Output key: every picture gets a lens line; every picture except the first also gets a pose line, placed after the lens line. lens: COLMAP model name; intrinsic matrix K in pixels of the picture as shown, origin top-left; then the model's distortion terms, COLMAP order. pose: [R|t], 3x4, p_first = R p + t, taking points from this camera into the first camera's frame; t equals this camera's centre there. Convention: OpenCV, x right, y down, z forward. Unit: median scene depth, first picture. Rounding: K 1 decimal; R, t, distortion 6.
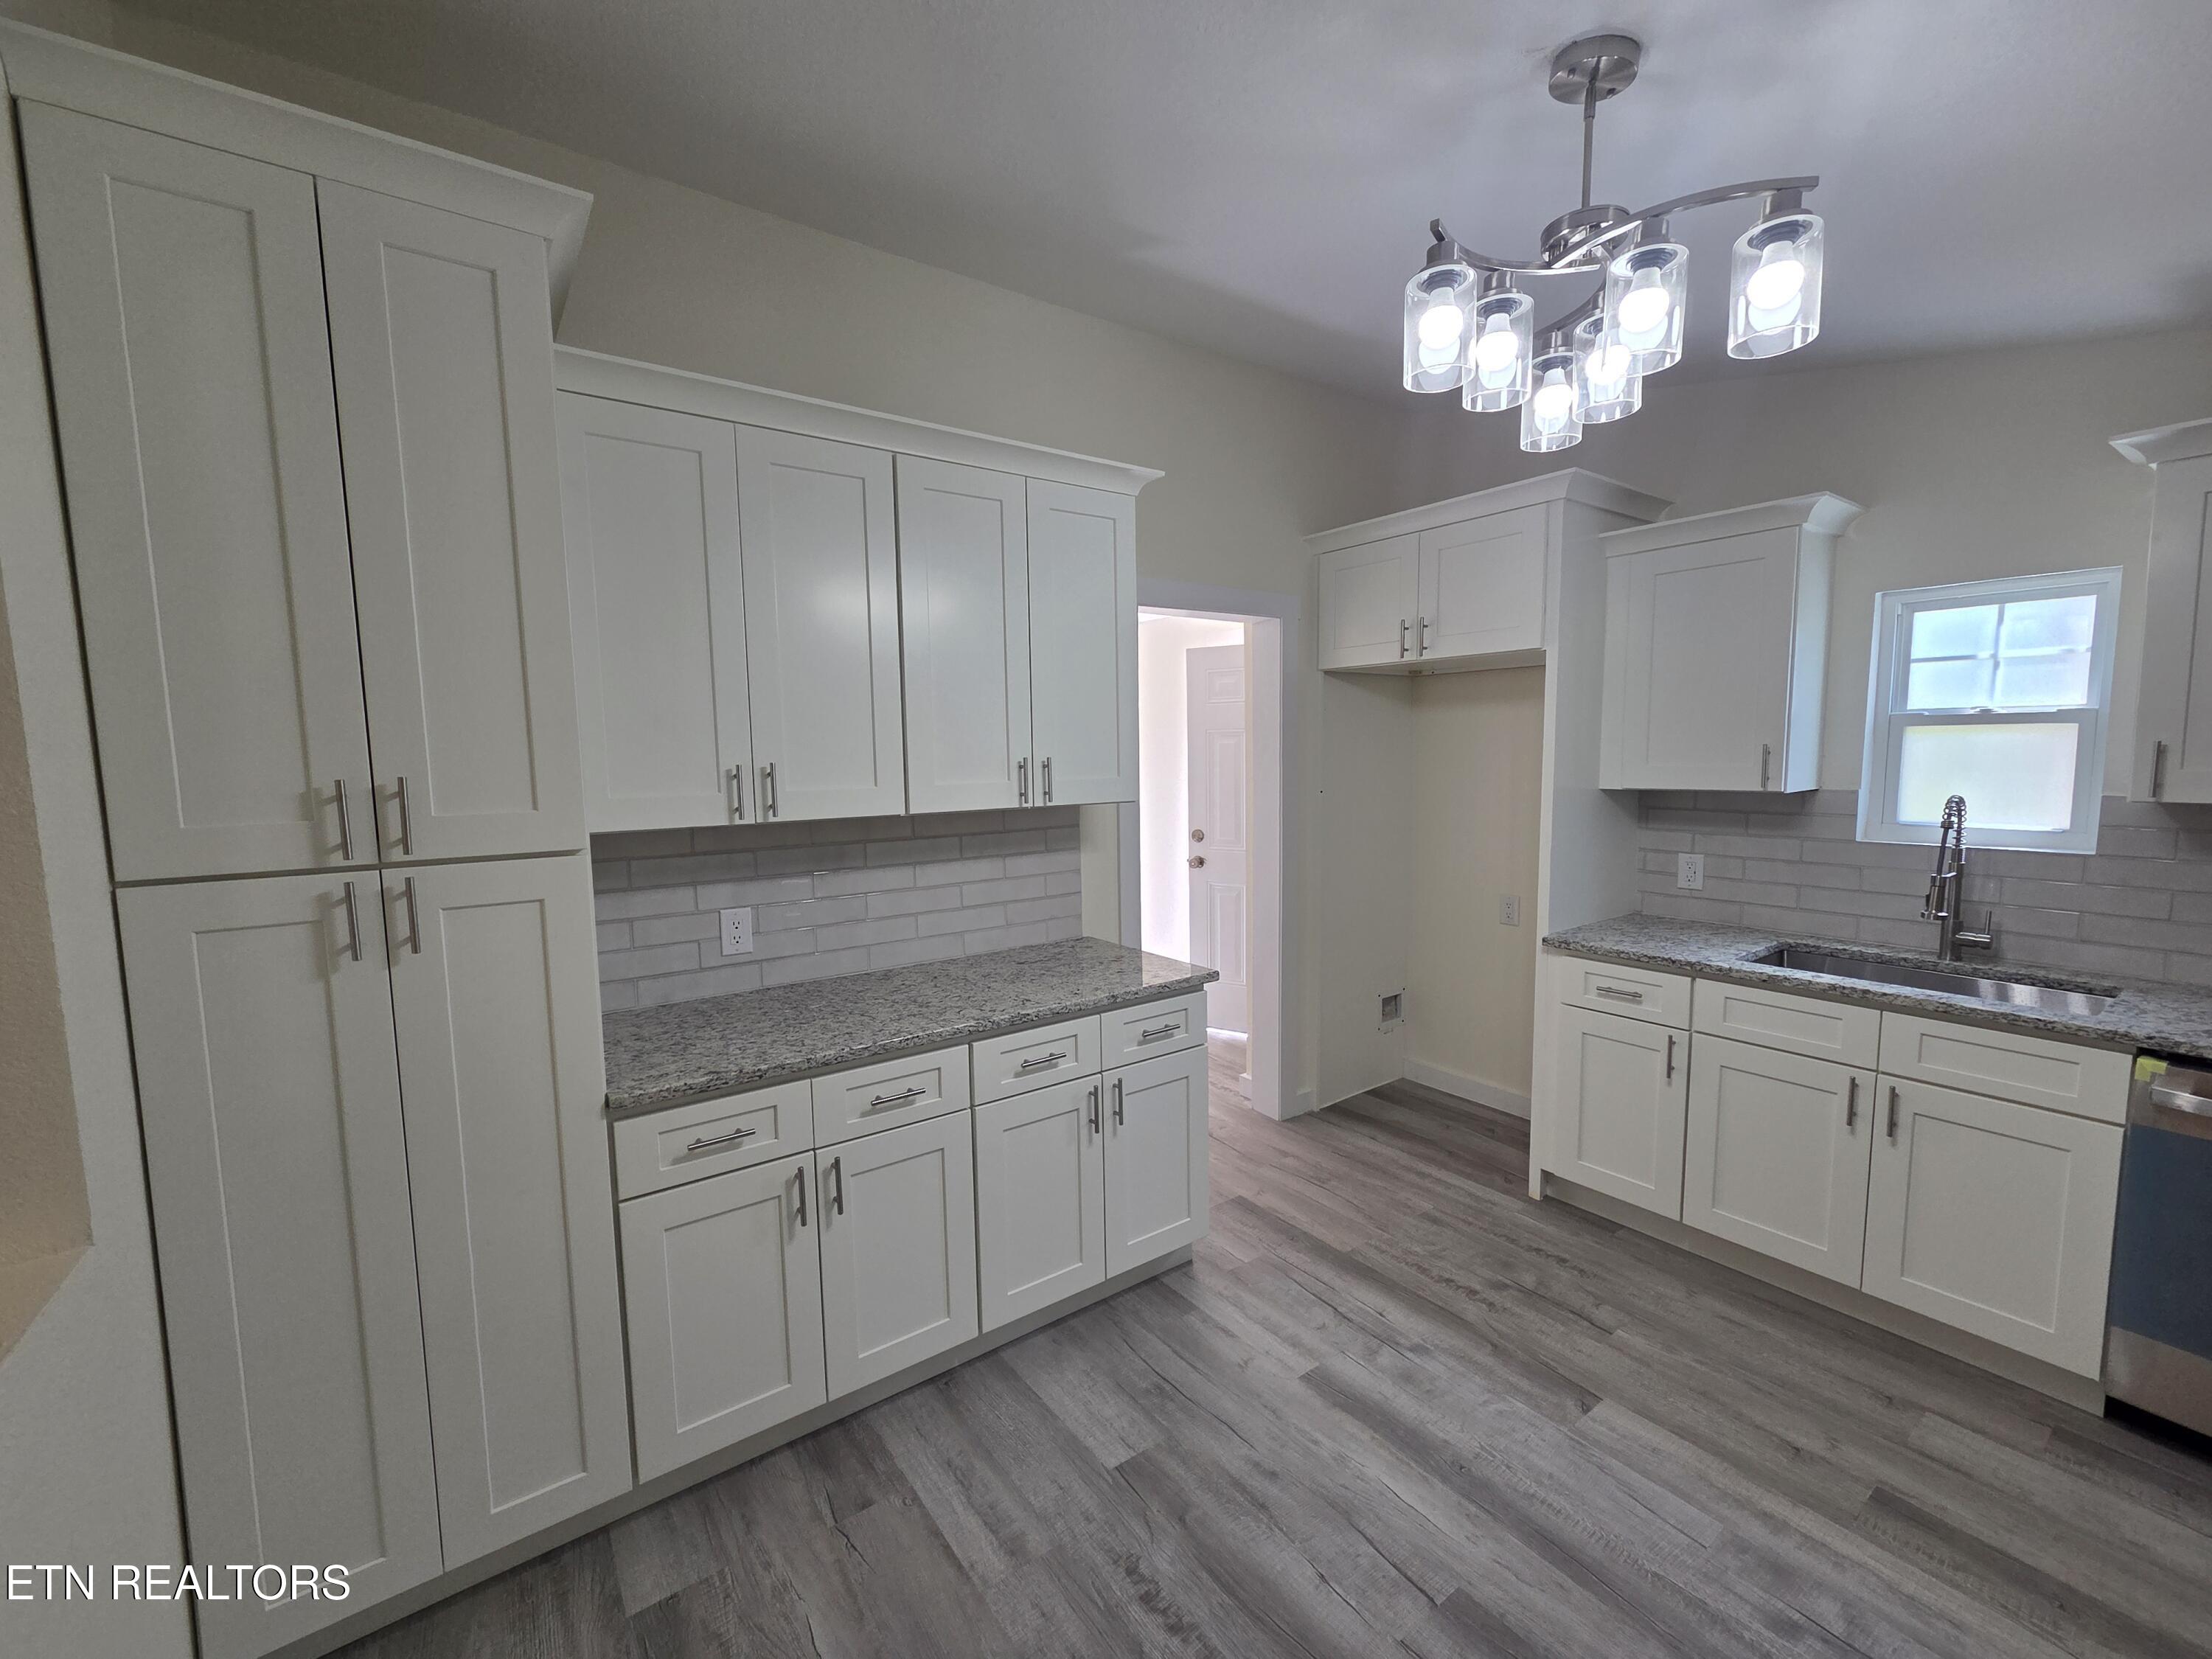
lens RADIAL K [[897.6, 0, 1095.0], [0, 897.6, 839.4], [0, 0, 1]] dist [0.000974, 0.000278]
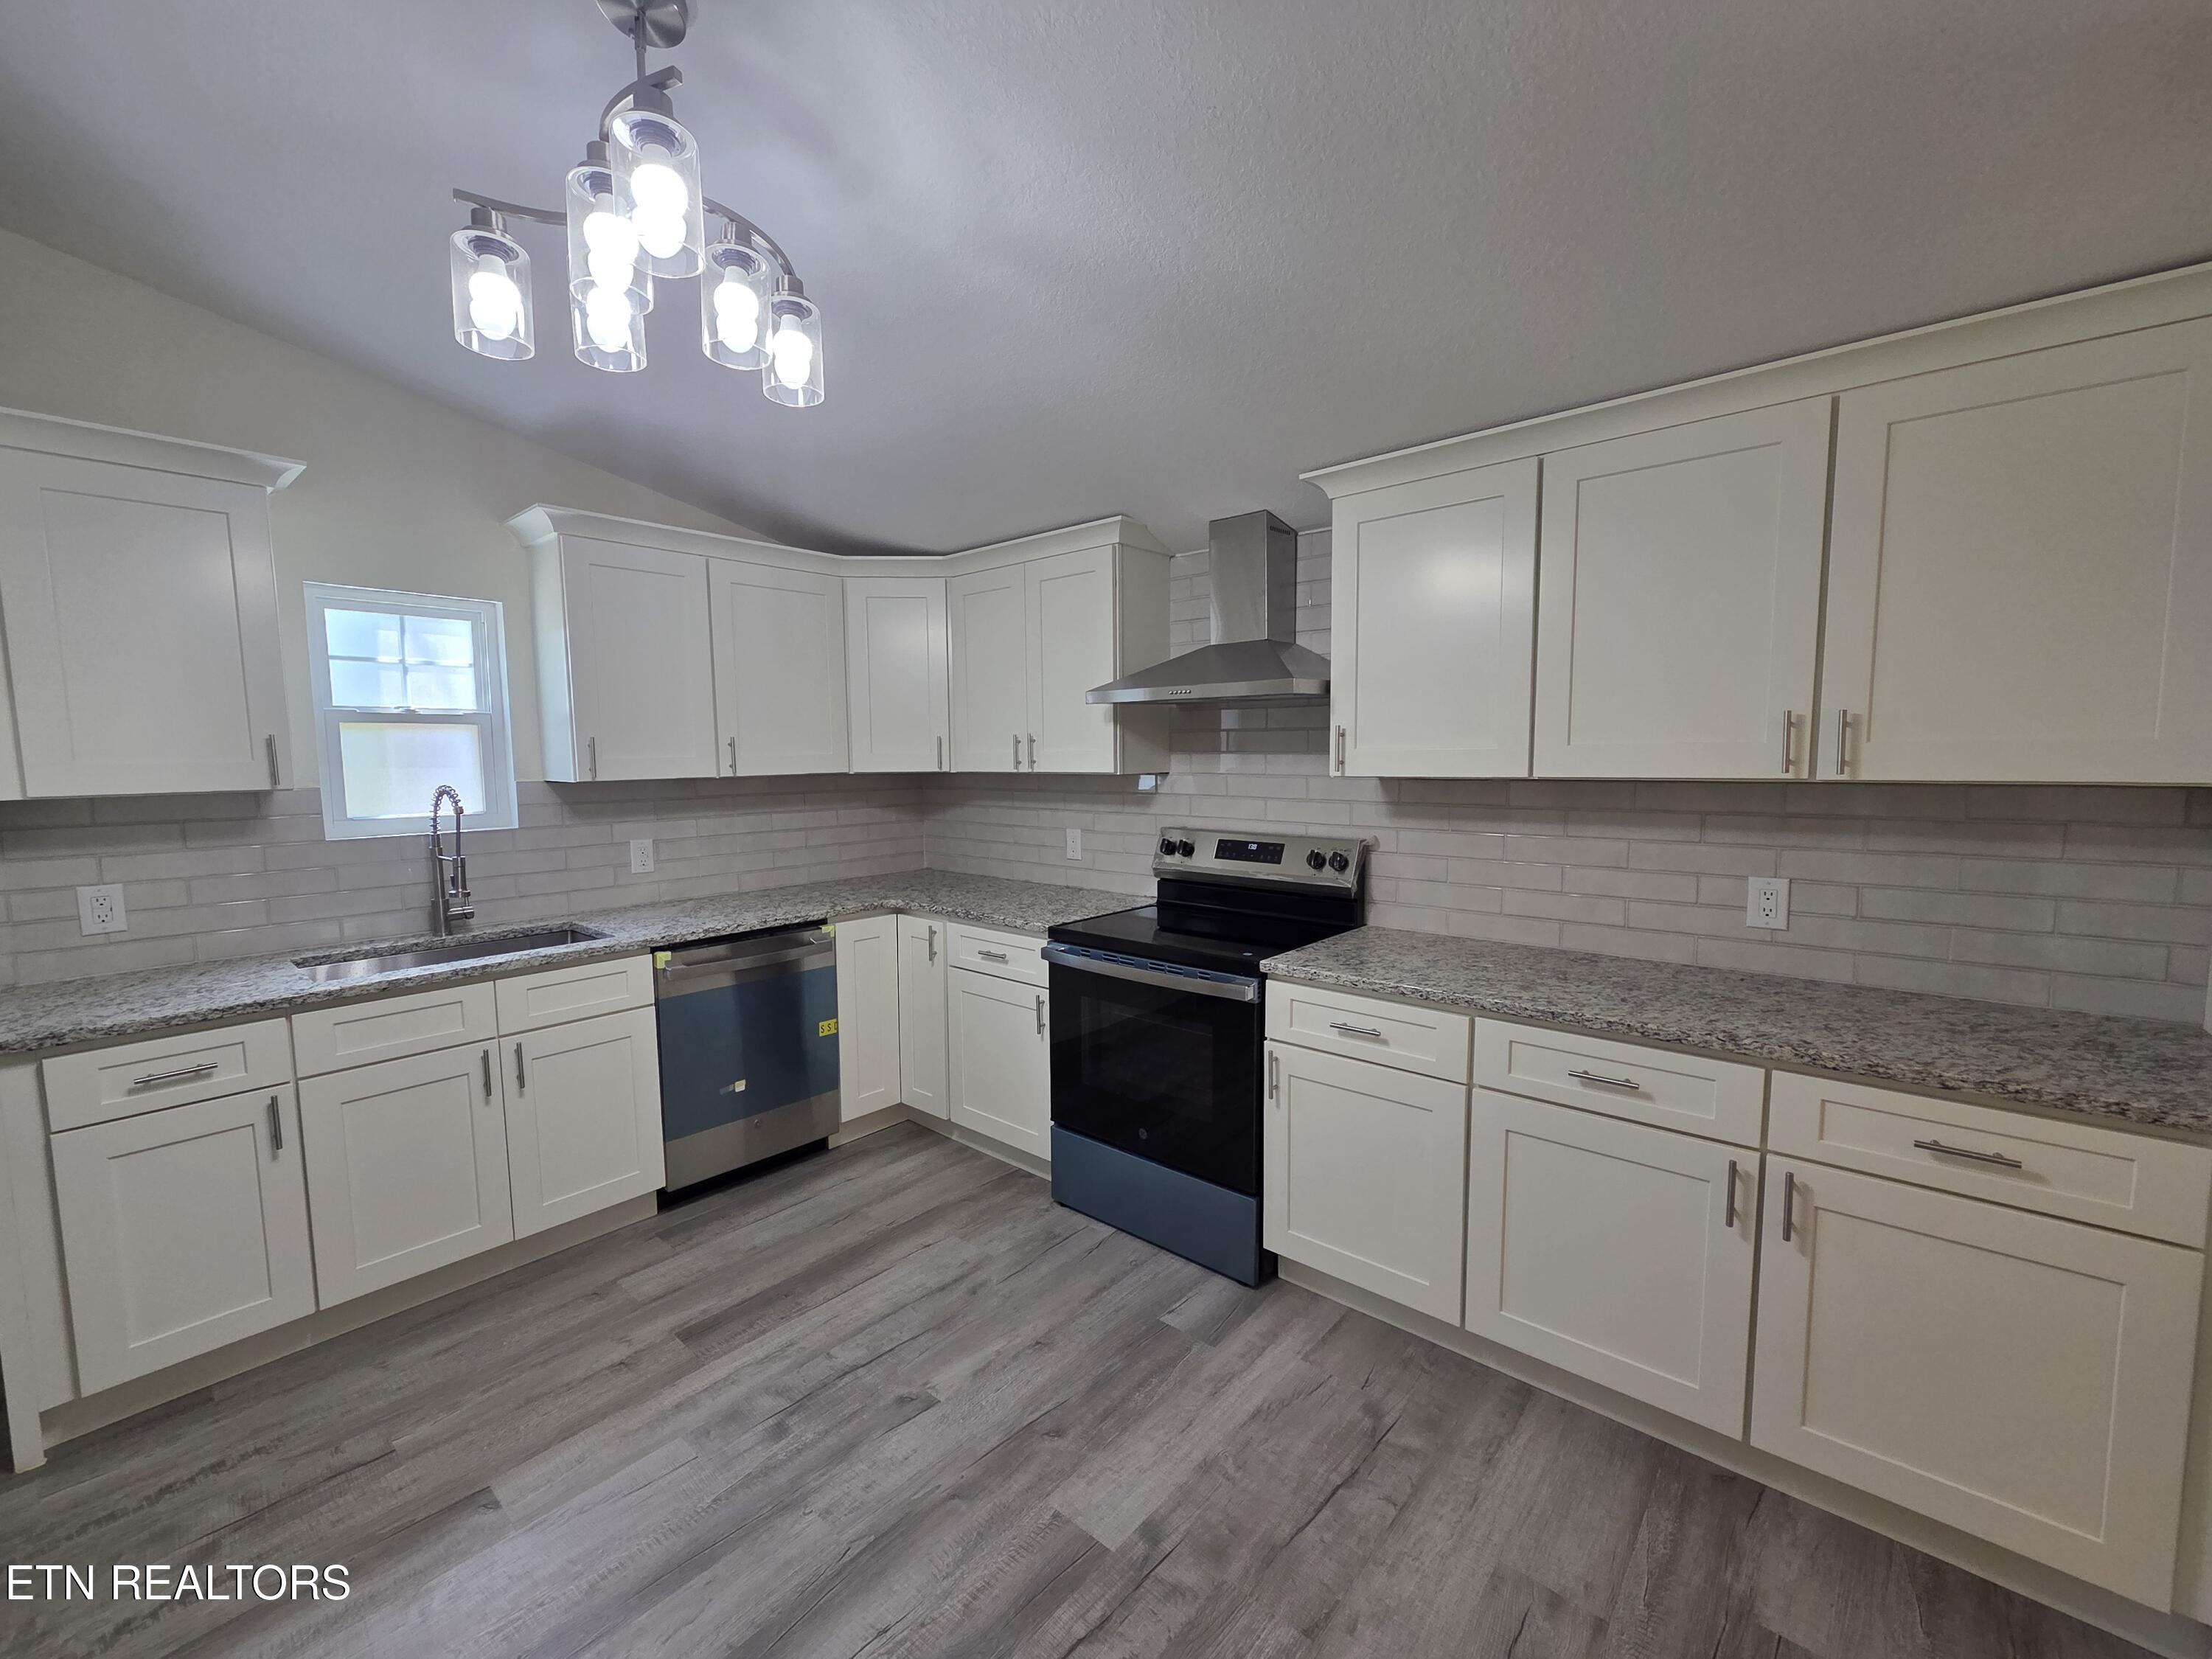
lens RADIAL K [[905.3, 0, 1093.8], [0, 905.3, 840.3], [0, 0, 1]] dist [0.002166, 0.000928]
pose [[-0.232201, -0.079112, 0.969445, -0.310106], [0.109840, 0.988179, 0.106949, -0.013134], [-0.966446, 0.131317, -0.220766, 0.474371]]
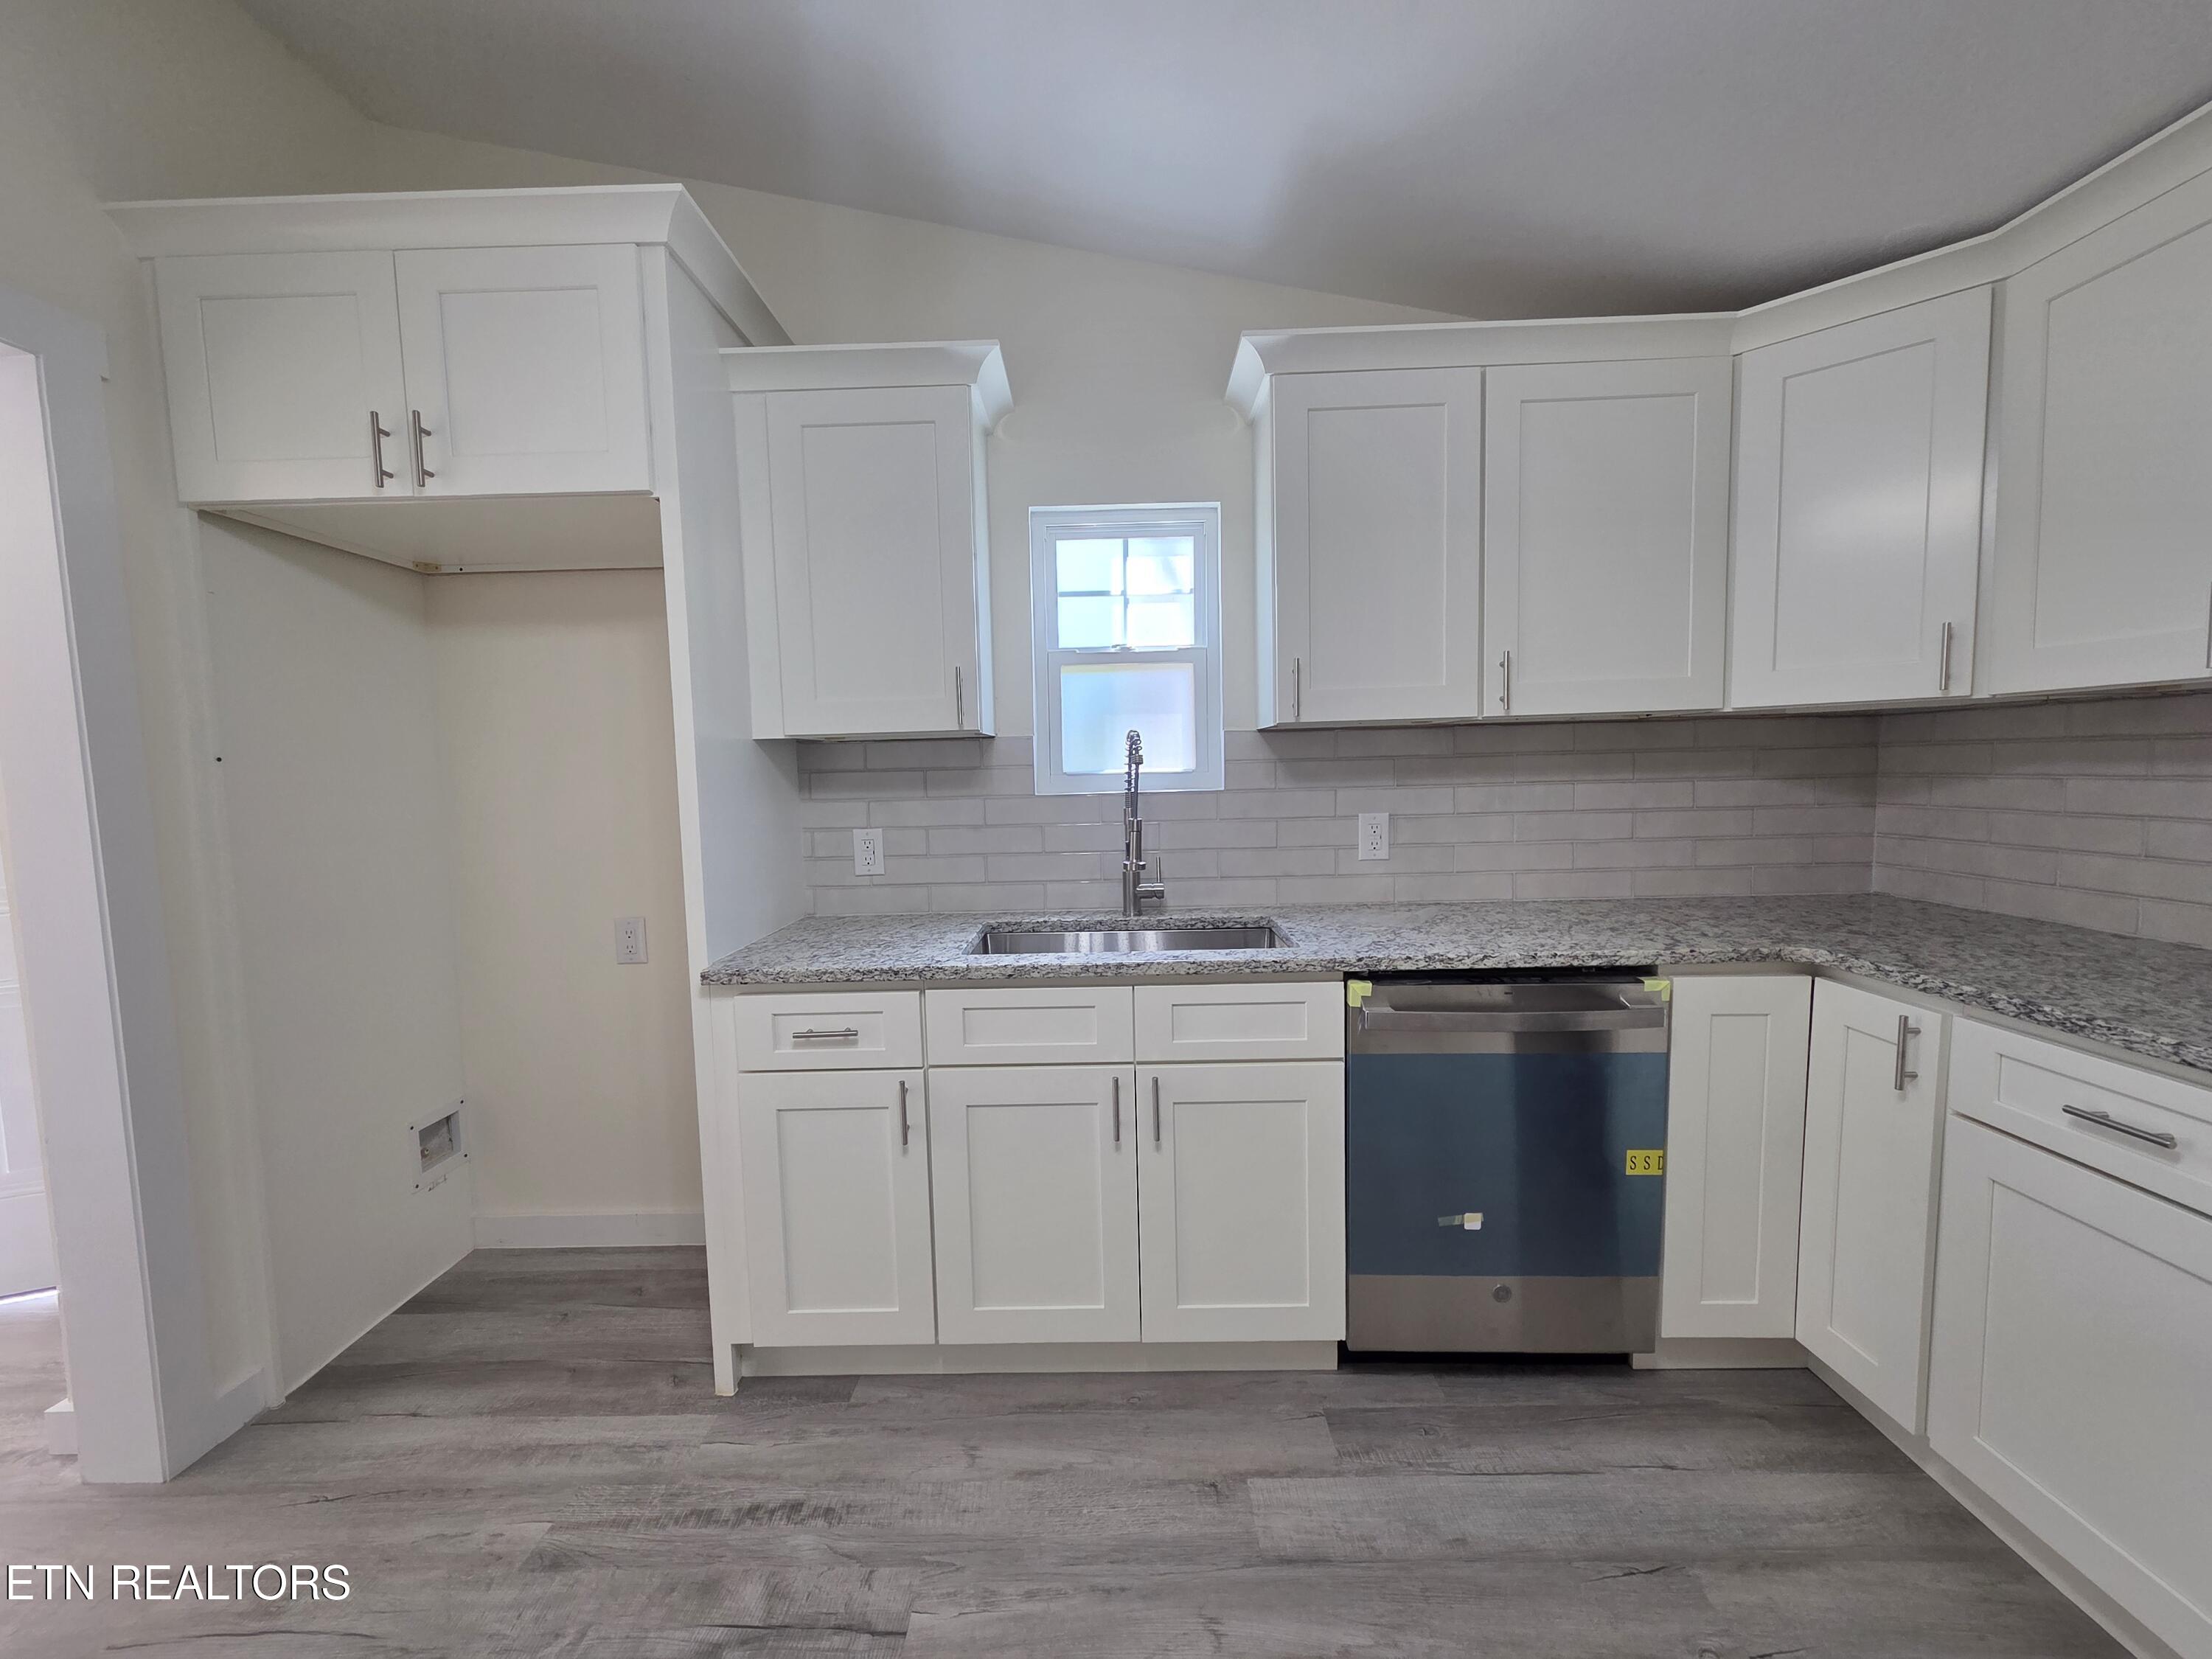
lens RADIAL K [[905.3, 0, 1093.8], [0, 905.3, 840.3], [0, 0, 1]] dist [0.002166, 0.000928]
pose [[0.590086, -0.063977, 0.804801, 0.200504], [0.095708, 0.995369, 0.008952, 0.047817], [-0.801647, 0.071744, 0.593477, 0.496839]]
